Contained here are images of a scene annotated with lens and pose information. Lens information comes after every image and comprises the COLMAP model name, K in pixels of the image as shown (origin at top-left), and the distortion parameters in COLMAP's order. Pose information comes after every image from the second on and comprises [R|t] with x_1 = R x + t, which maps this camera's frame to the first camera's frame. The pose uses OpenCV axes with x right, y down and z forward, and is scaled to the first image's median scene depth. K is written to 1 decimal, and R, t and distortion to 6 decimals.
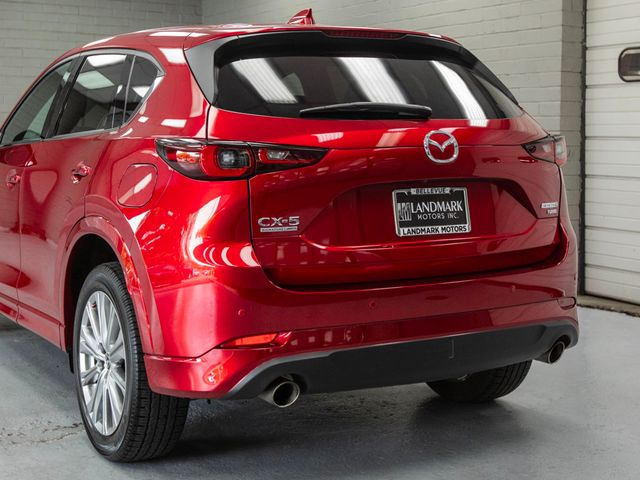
lens RADIAL K [[1030.3, 0, 275.1], [0, 1030.3, 238.4], [0, 0, 1]] dist [-0.004528, 0.048748]
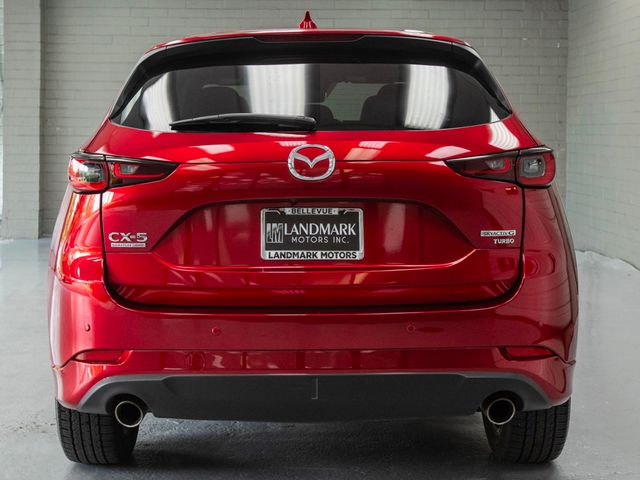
lens RADIAL K [[1030.3, 0, 275.1], [0, 1030.3, 238.4], [0, 0, 1]] dist [-0.004528, 0.048748]
pose [[0.869277, 0.049598, -0.491830, 0.560903], [-0.049756, 0.998680, 0.012771, -0.032082], [0.491814, 0.013370, 0.870598, 0.202219]]
